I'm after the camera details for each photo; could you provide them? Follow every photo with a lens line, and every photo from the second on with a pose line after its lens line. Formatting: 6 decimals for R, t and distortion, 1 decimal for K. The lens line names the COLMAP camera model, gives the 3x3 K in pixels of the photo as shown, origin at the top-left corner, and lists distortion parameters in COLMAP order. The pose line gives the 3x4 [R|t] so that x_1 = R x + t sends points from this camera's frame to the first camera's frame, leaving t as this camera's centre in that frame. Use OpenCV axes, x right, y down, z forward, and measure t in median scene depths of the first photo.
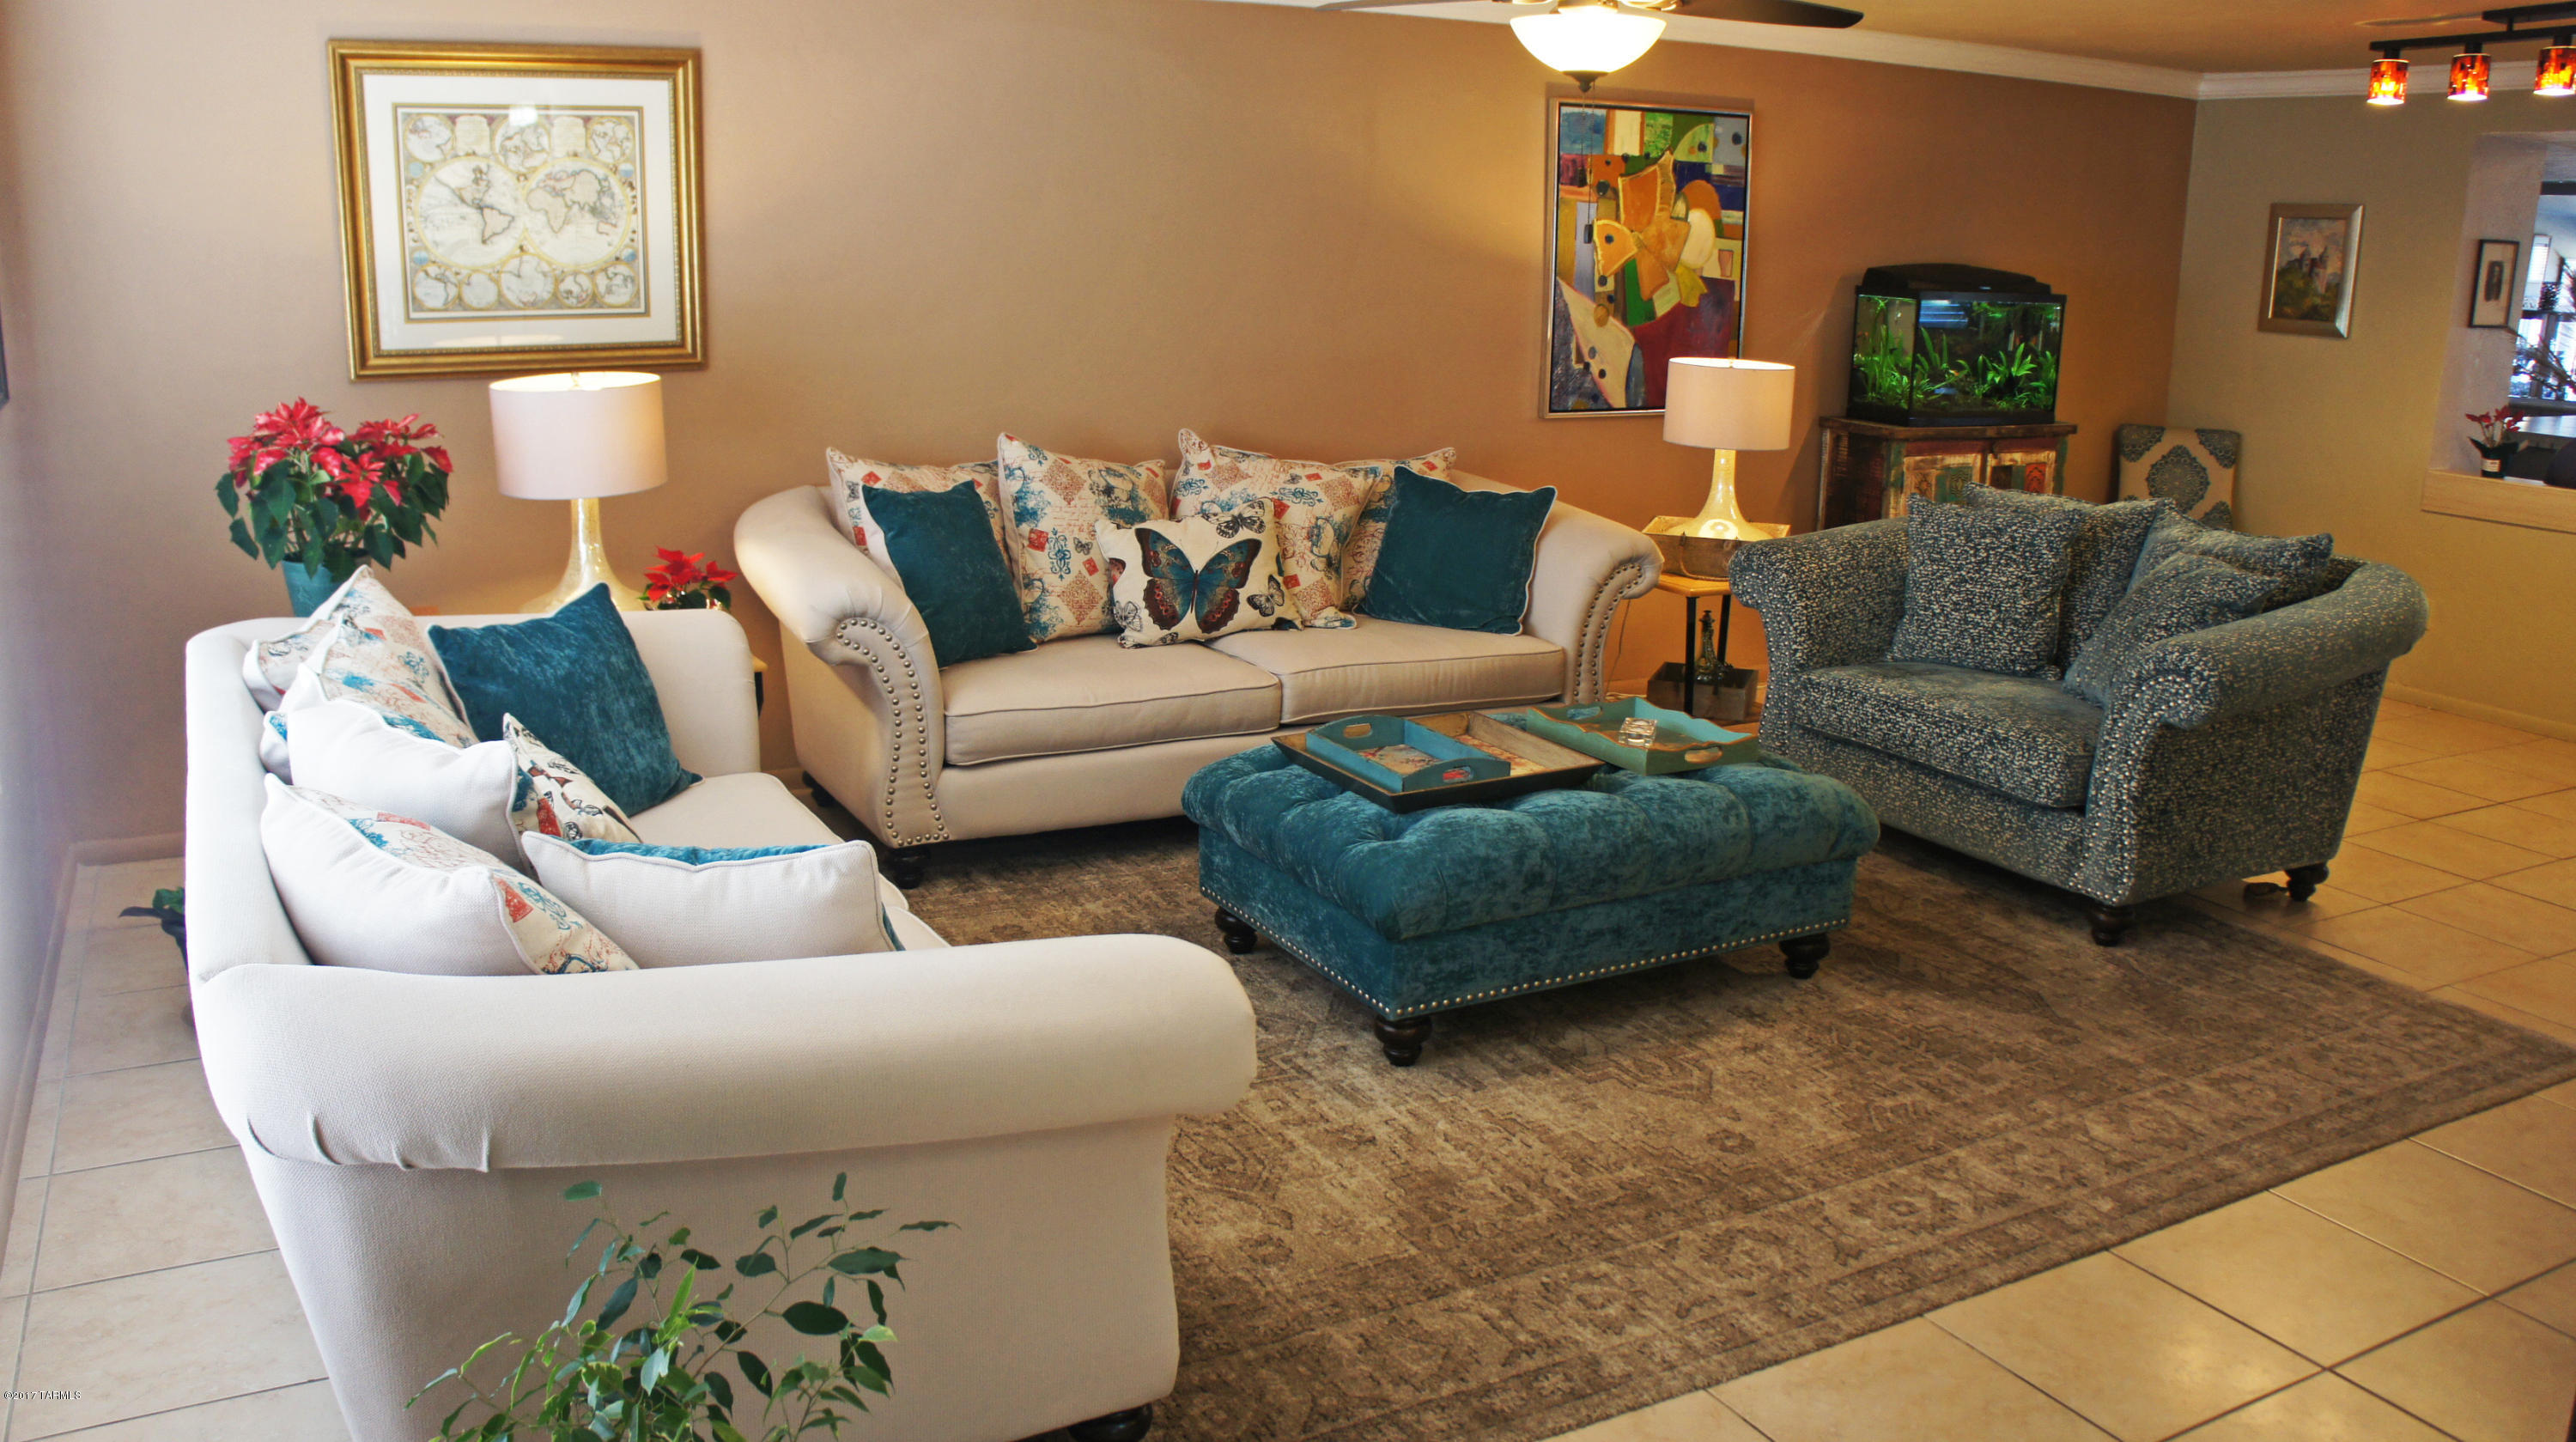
lens RADIAL K [[2012.5, 0, 1291.9], [0, 2012.5, 707.8], [0, 0, 1]] dist [-0.182082, 0.134992]
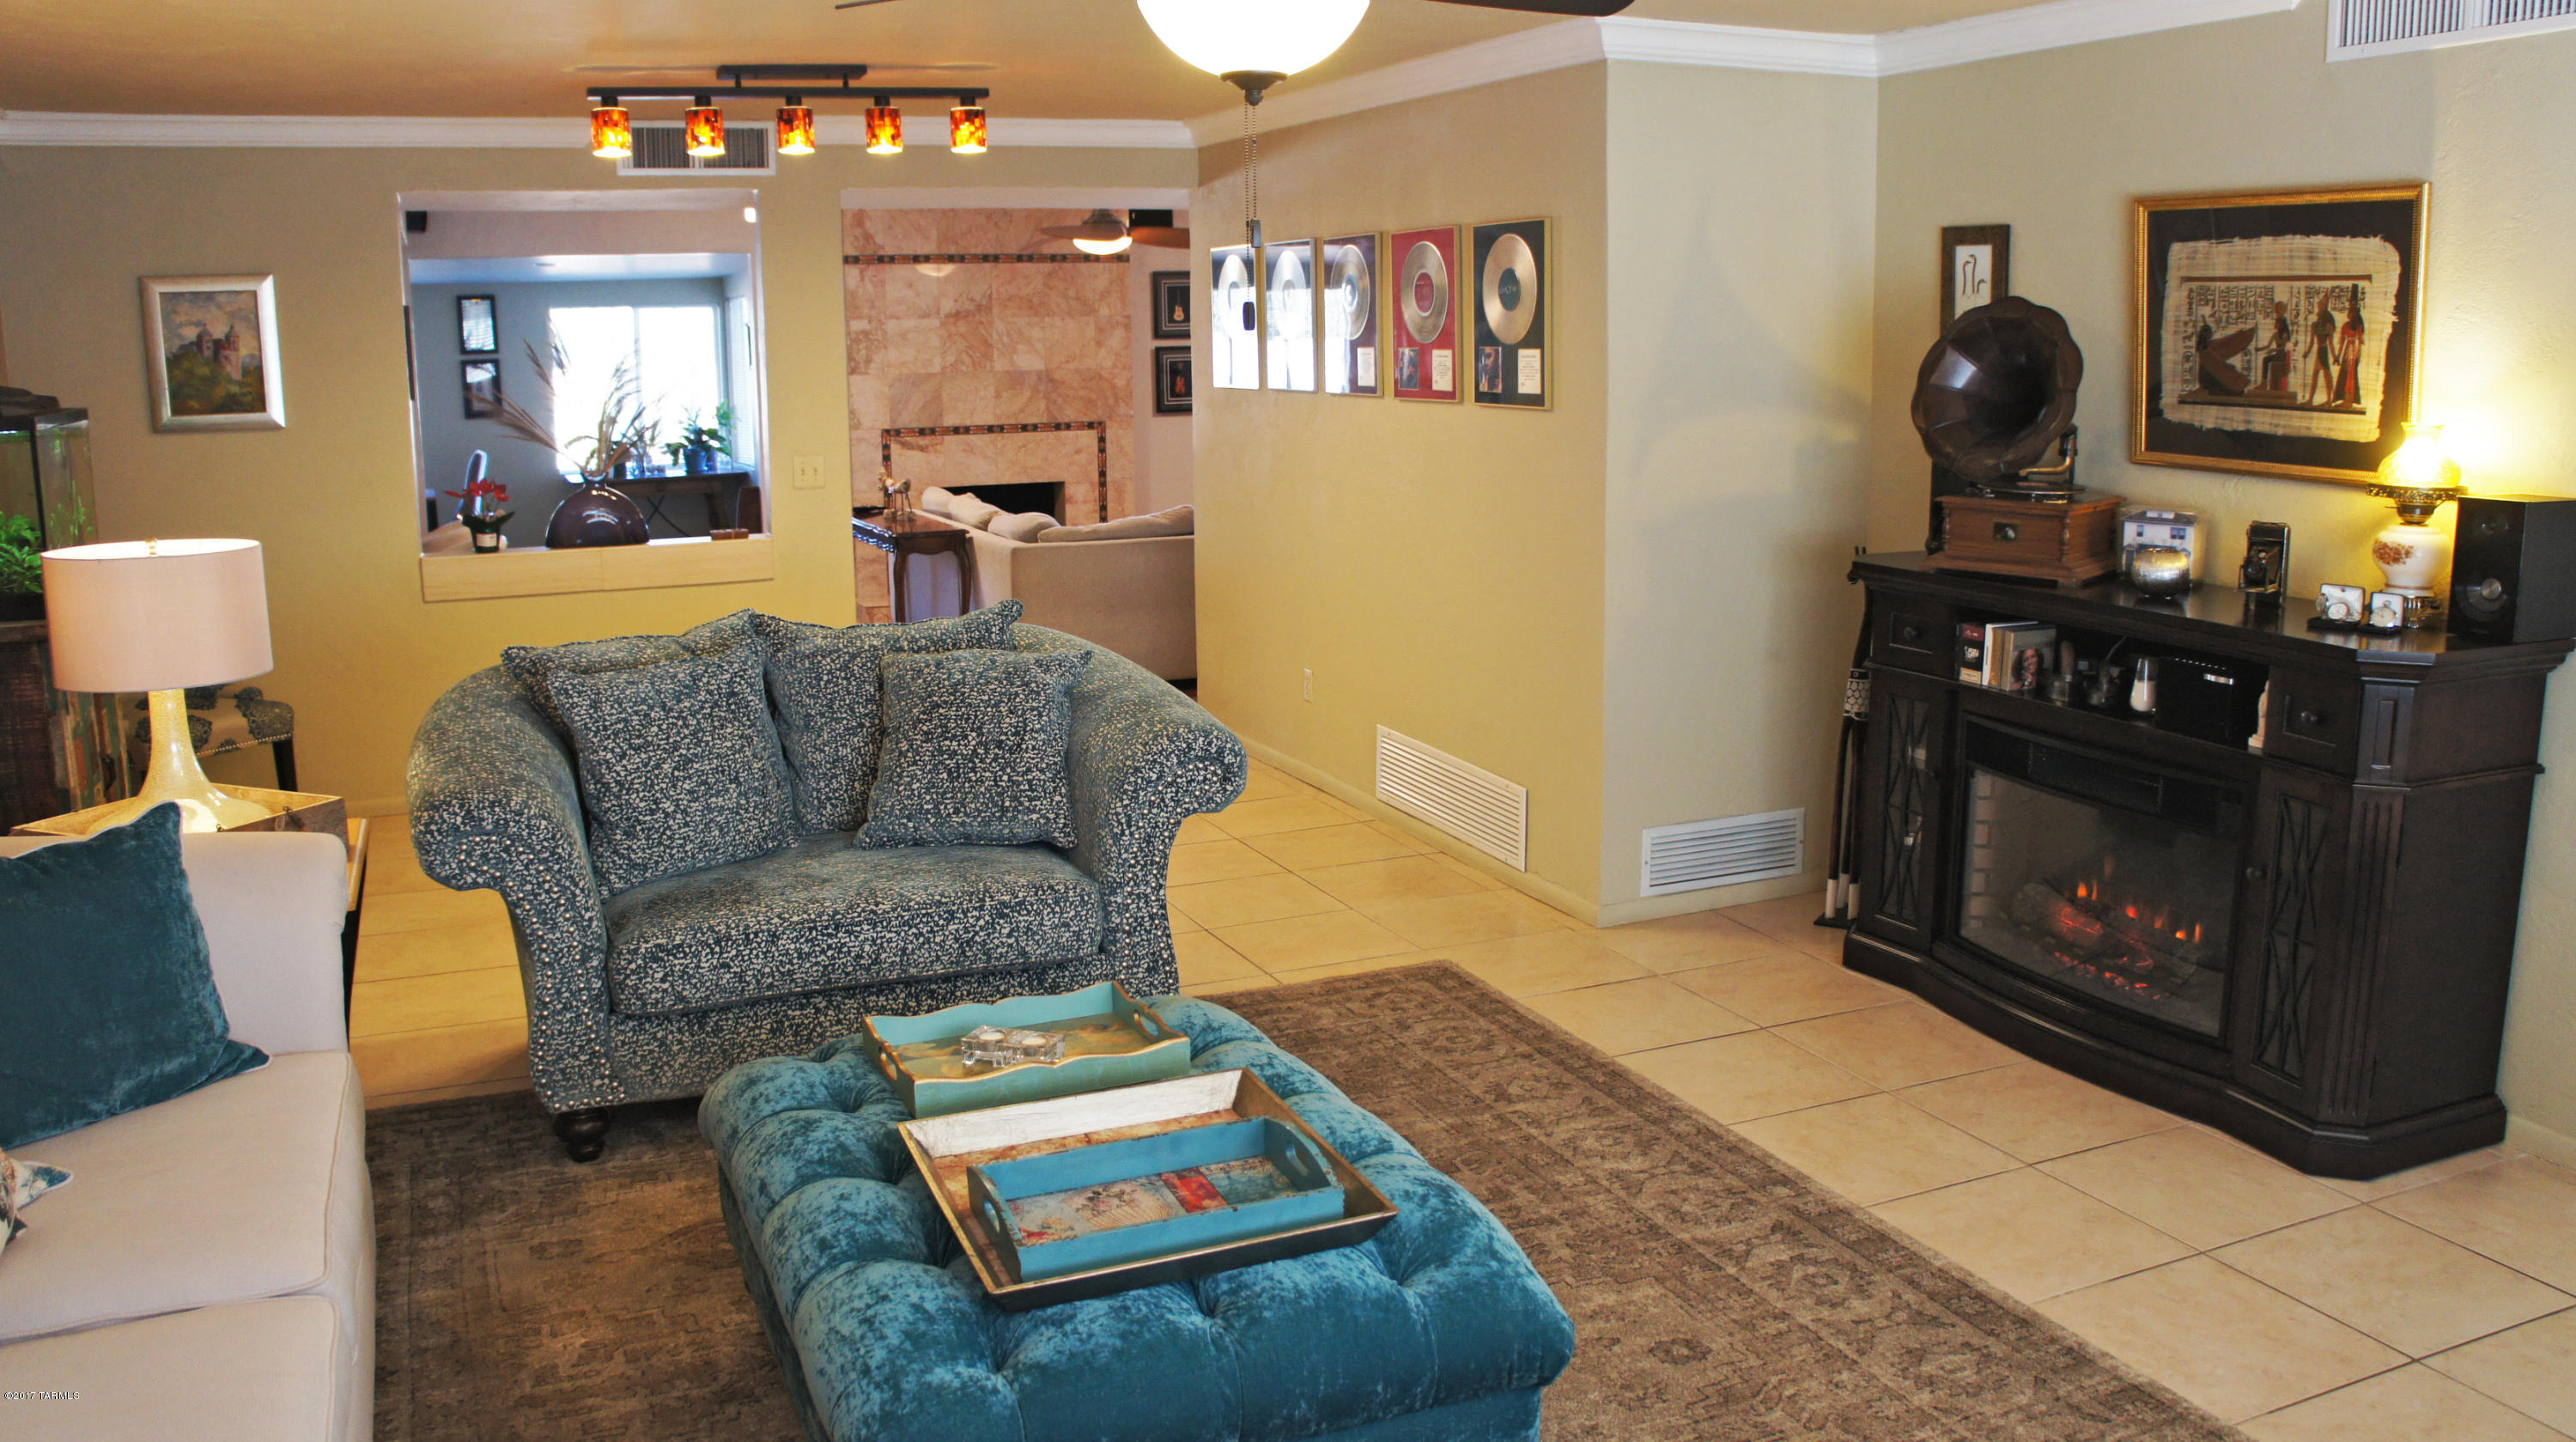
lens RADIAL K [[2012.5, 0, 1291.9], [0, 2012.5, 707.8], [0, 0, 1]] dist [-0.182082, 0.134992]
pose [[0.091417, -0.210734, 0.973260, -0.310209], [0.246924, 0.951626, 0.182856, -0.134557], [-0.964713, 0.223605, 0.139030, 0.531240]]
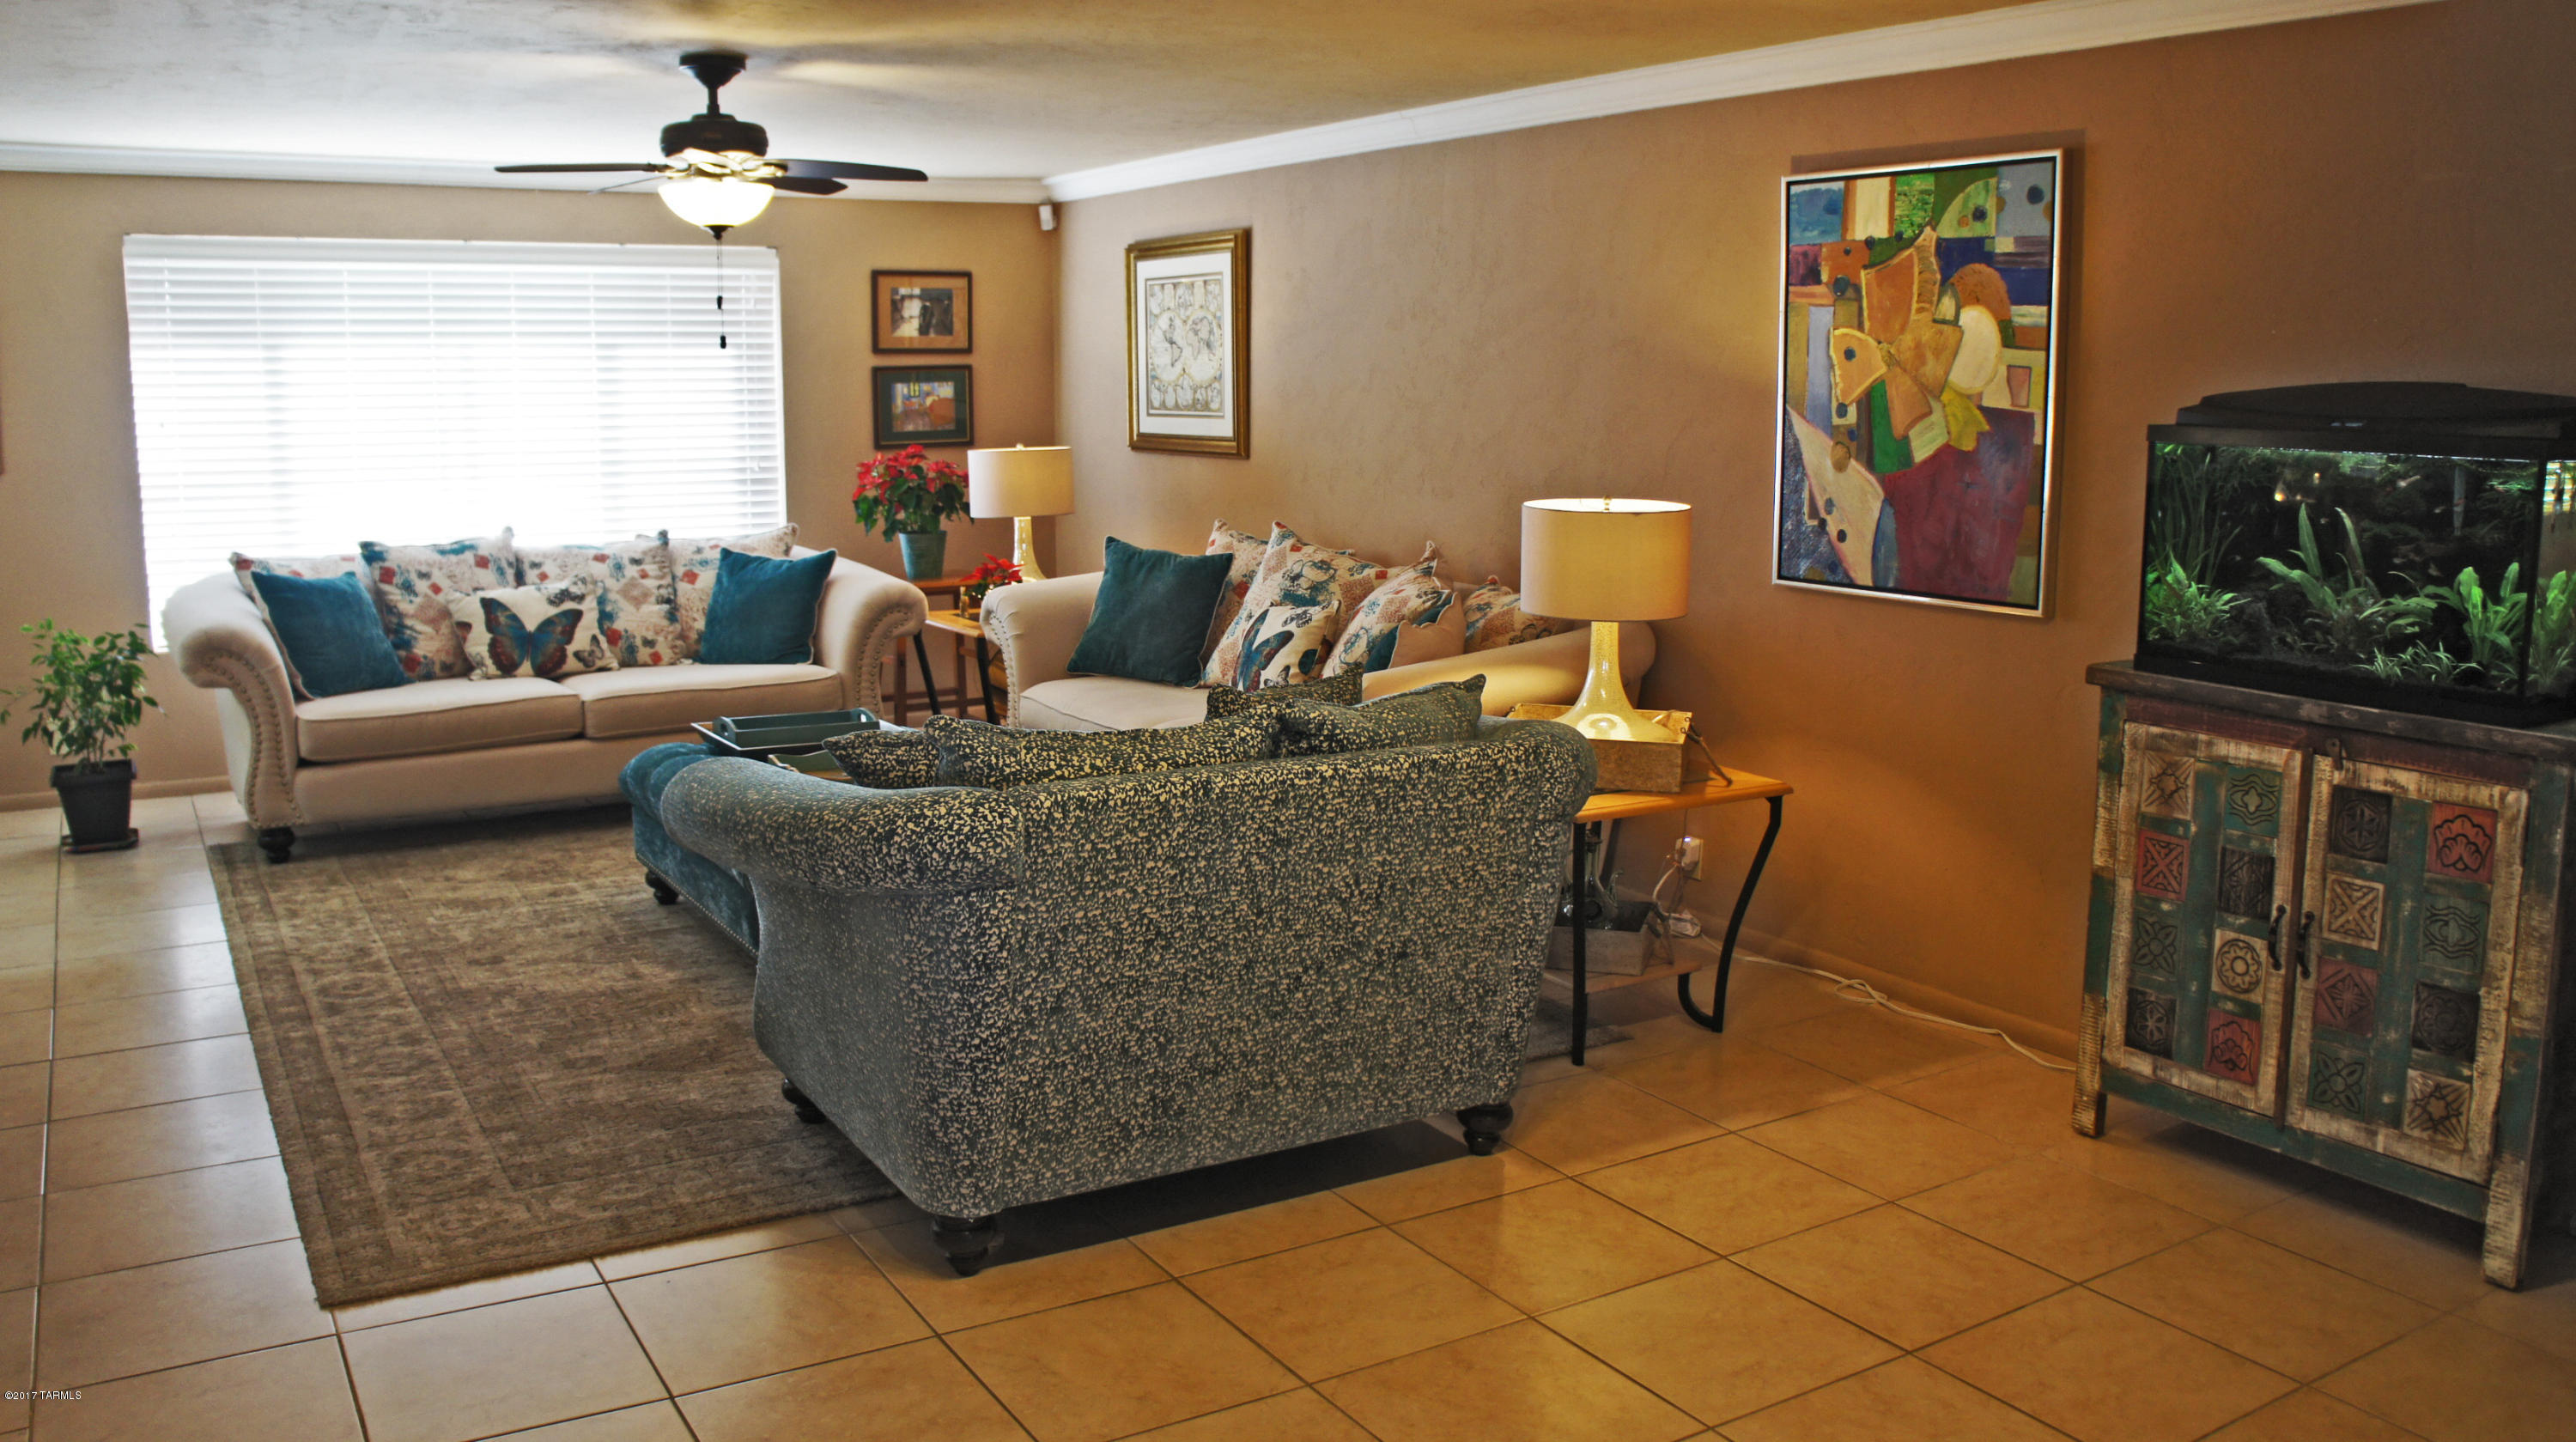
lens RADIAL K [[2012.5, 0, 1291.9], [0, 2012.5, 707.8], [0, 0, 1]] dist [-0.182082, 0.134992]
pose [[0.057414, 0.143564, -0.987974, 0.886832], [-0.240755, 0.962391, 0.125856, -0.151017], [0.968886, 0.230634, 0.089819, 0.758350]]
